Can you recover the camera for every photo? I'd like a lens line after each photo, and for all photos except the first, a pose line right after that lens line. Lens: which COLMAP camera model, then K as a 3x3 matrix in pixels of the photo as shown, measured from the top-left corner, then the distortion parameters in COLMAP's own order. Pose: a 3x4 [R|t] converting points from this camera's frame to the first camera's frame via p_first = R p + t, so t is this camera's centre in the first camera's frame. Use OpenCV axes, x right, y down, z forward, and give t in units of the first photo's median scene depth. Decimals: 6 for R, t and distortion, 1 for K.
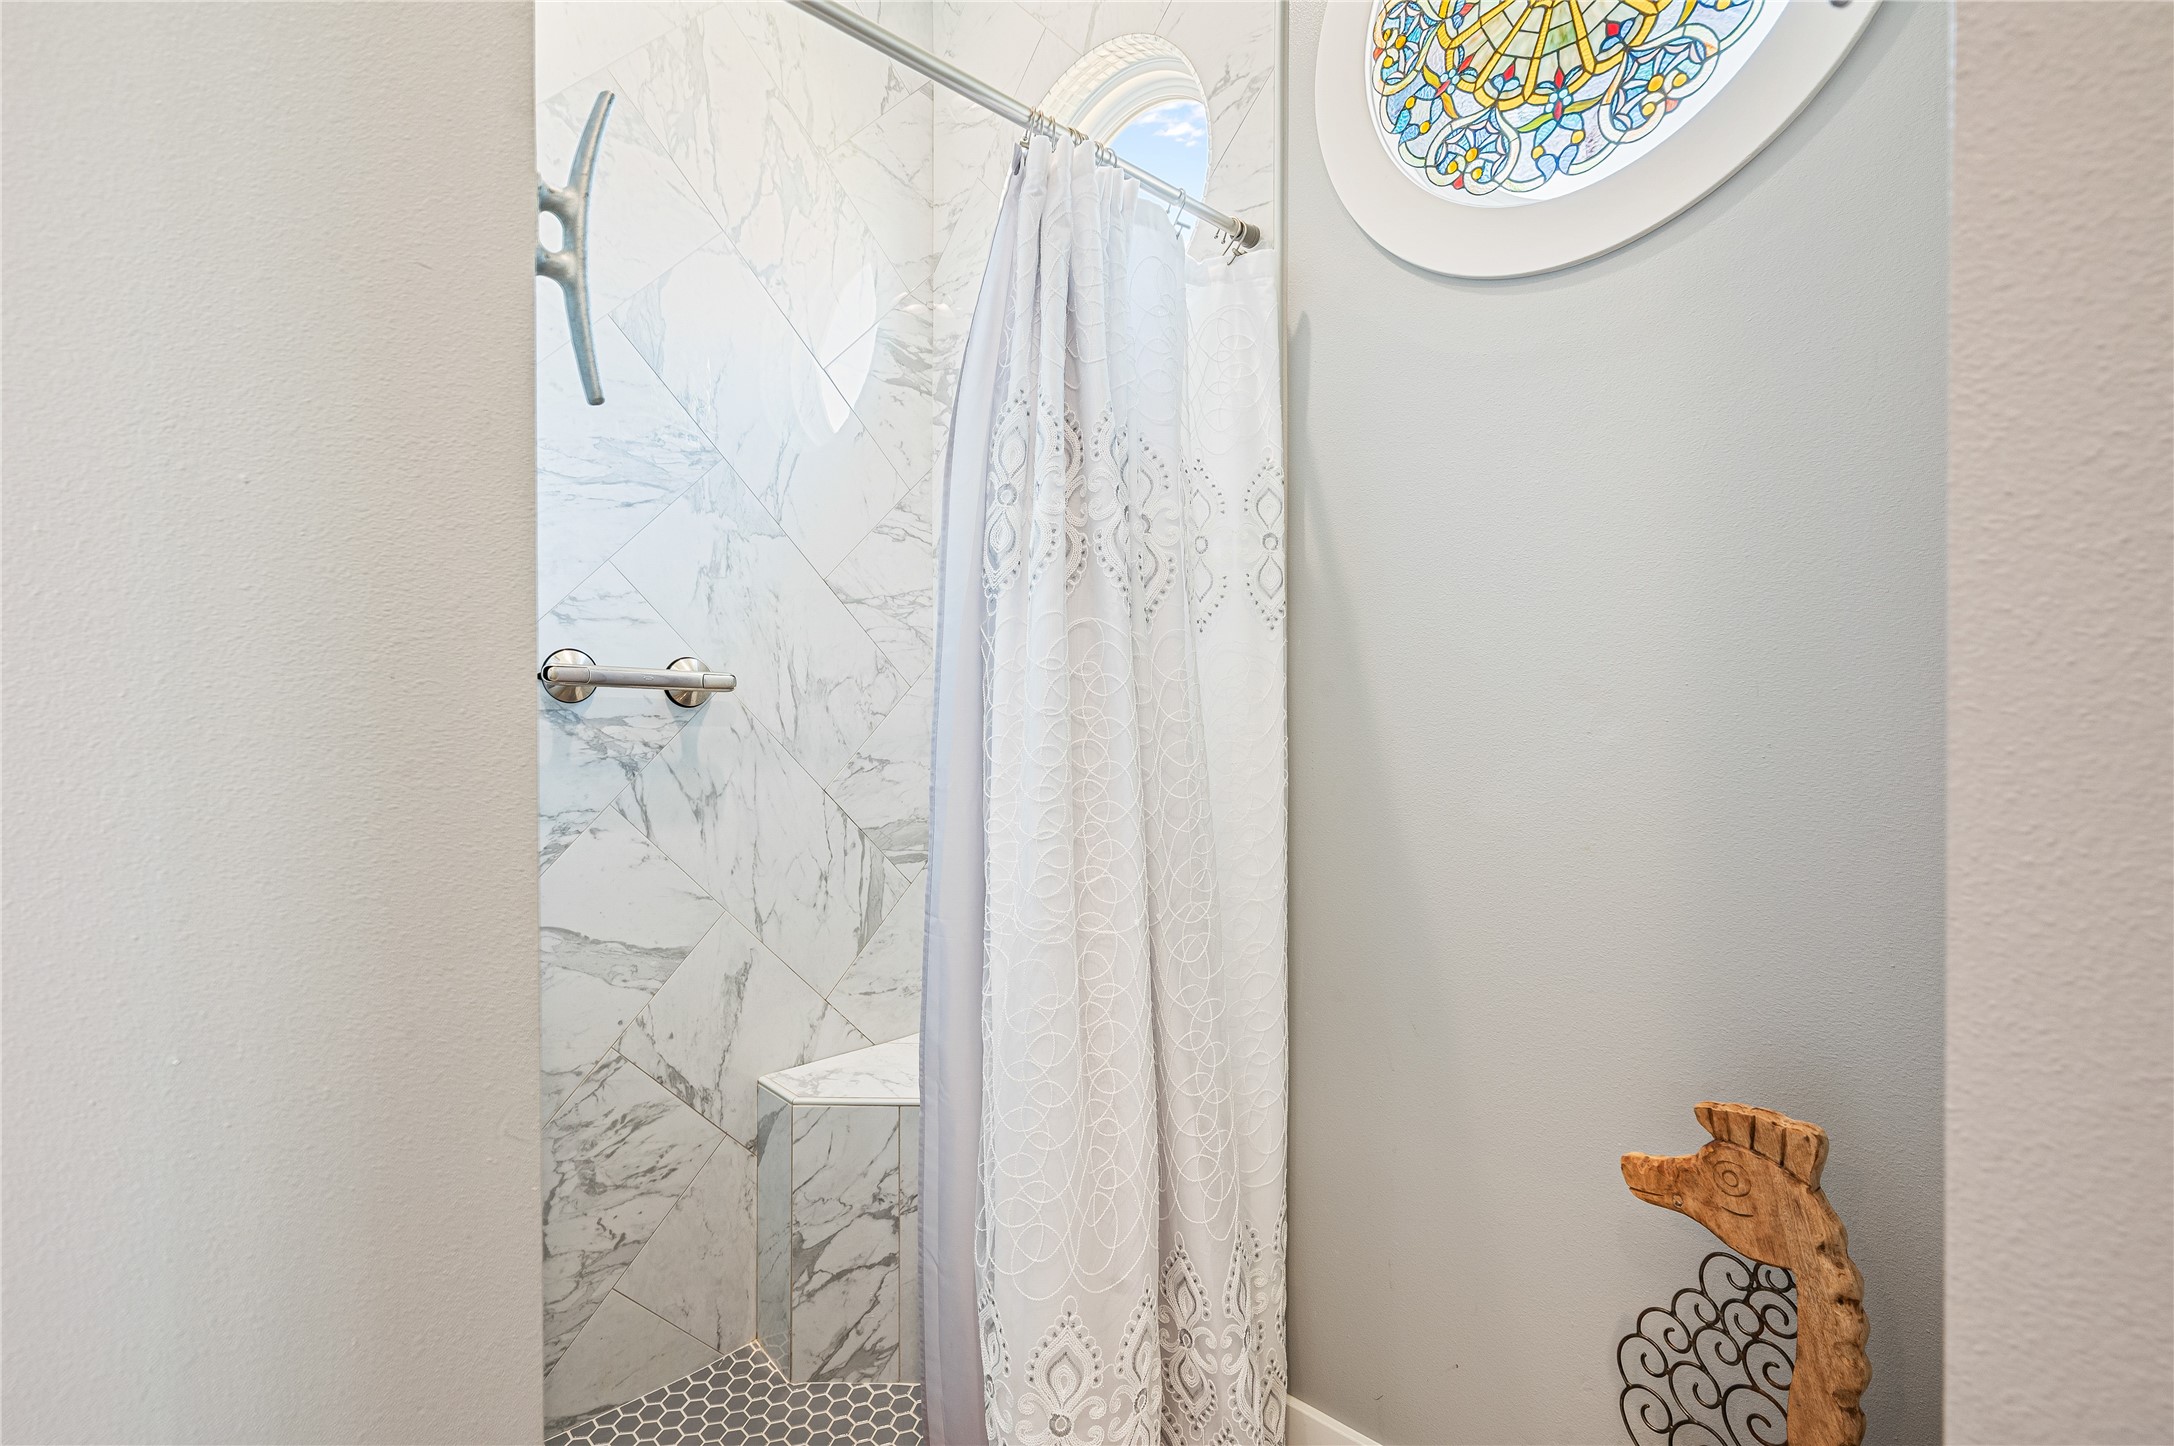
lens RADIAL K [[1041.3, 0, 1092.8], [0, 1041.3, 723.6], [0, 0, 1]] dist [0.000341, -0.000231]
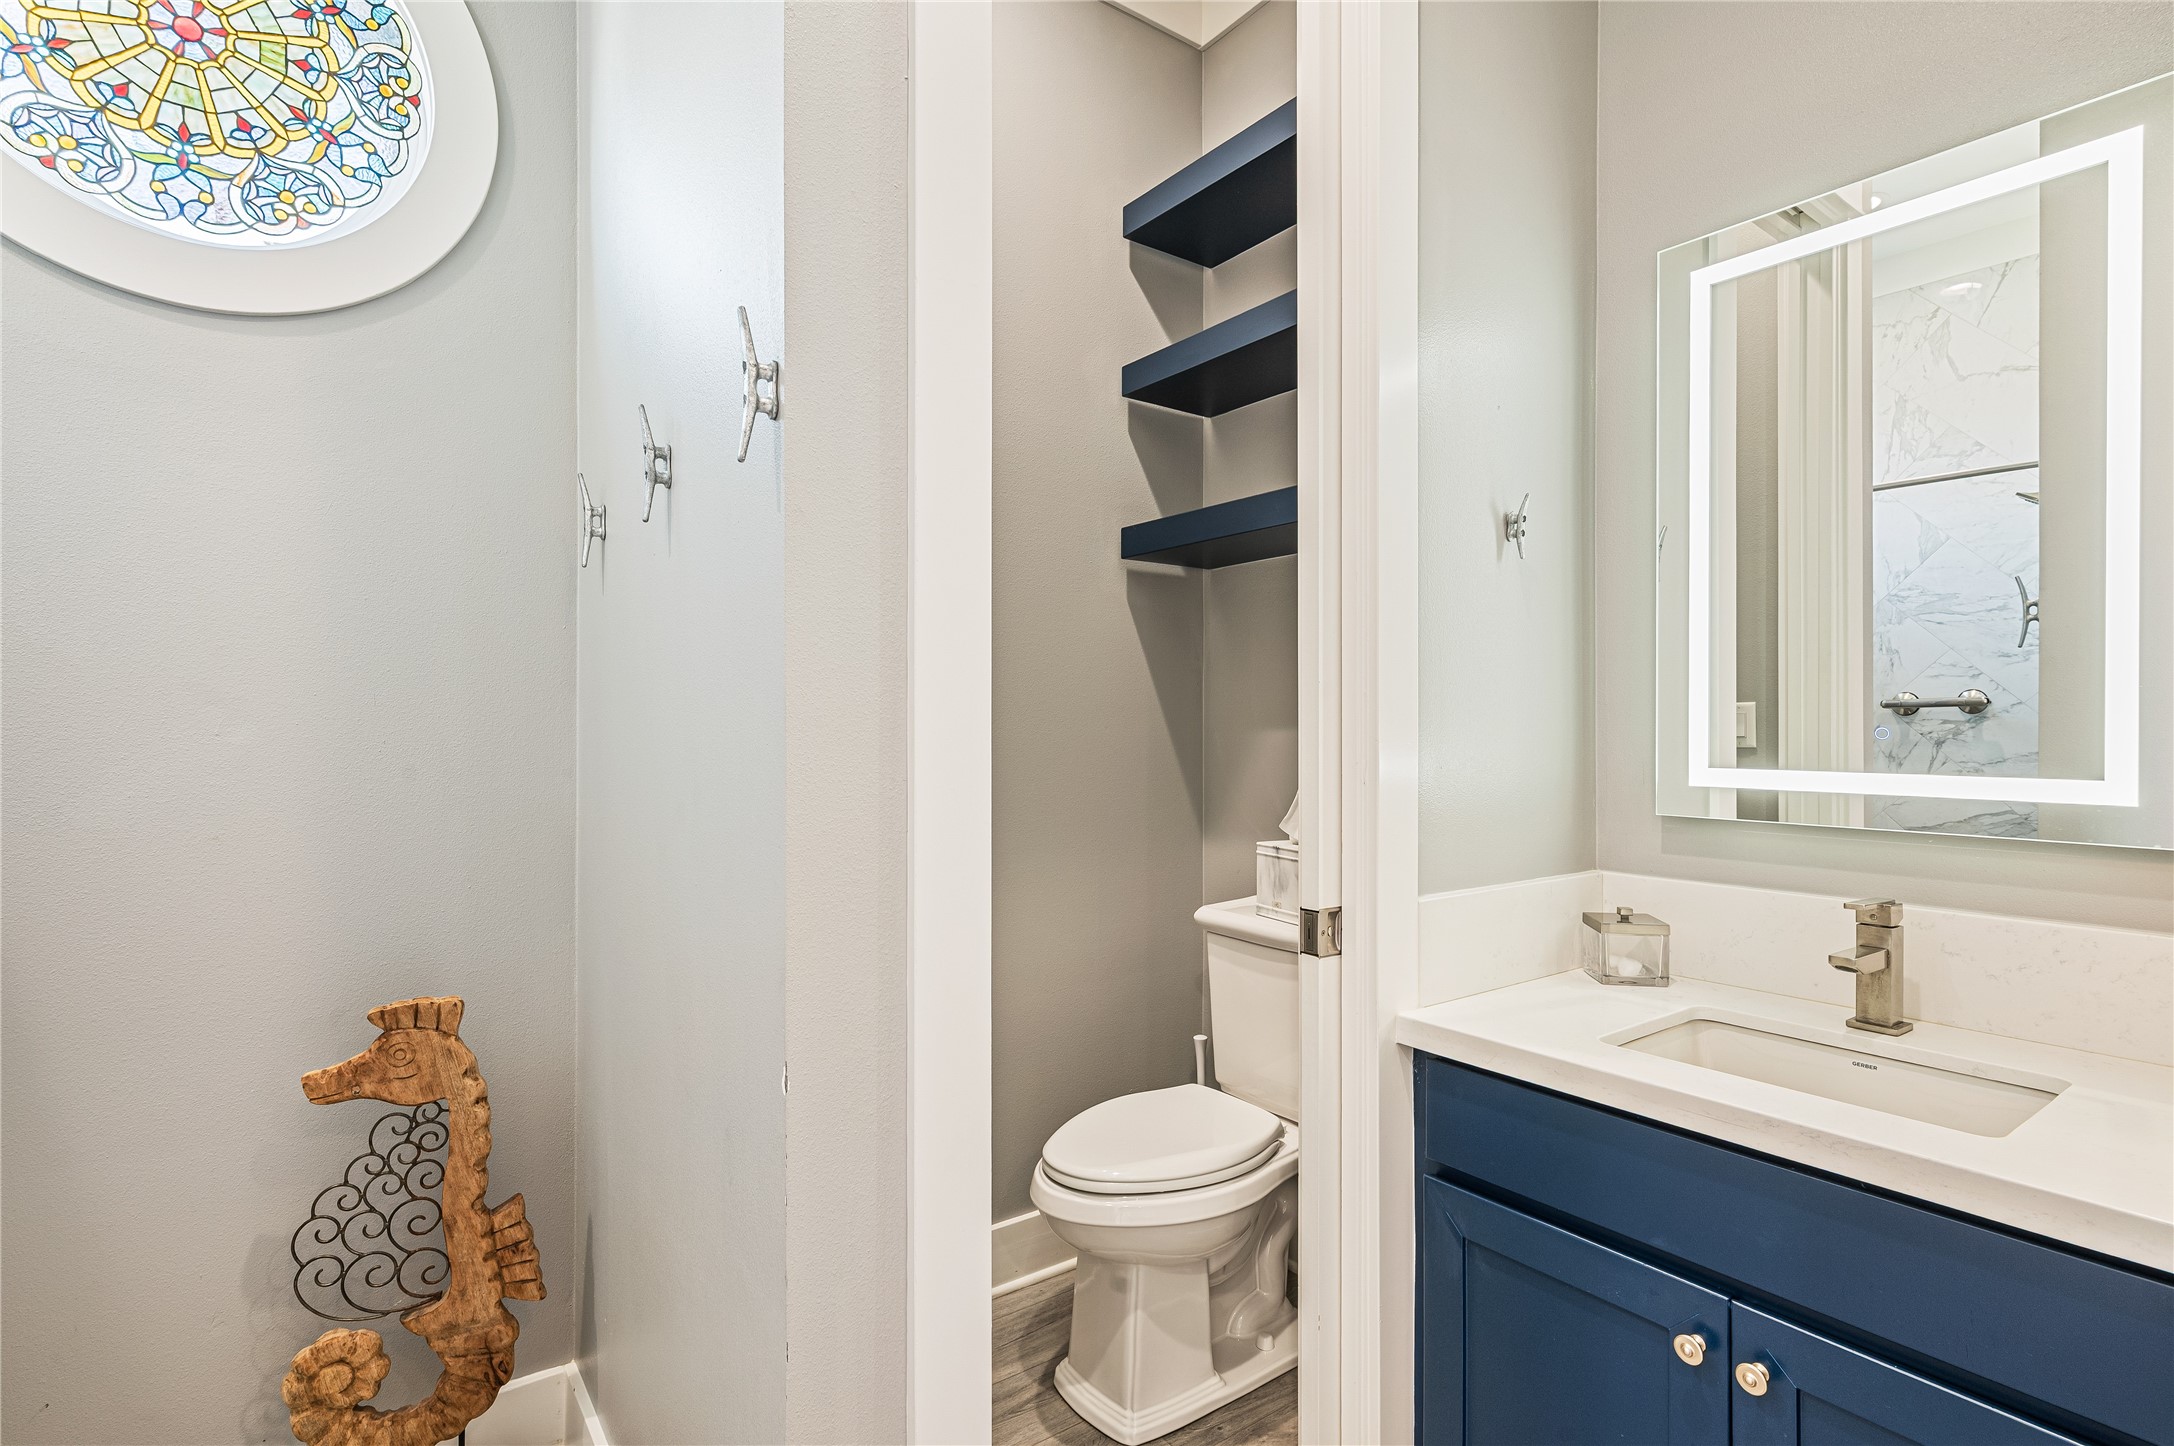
lens RADIAL K [[1041.3, 0, 1092.8], [0, 1041.3, 723.6], [0, 0, 1]] dist [0.000341, -0.000231]
pose [[0.130614, 0.000437, 0.991433, -0.617520], [0.007318, 0.999972, -0.001404, 0.005740], [-0.991406, 0.007439, 0.130607, -0.092698]]
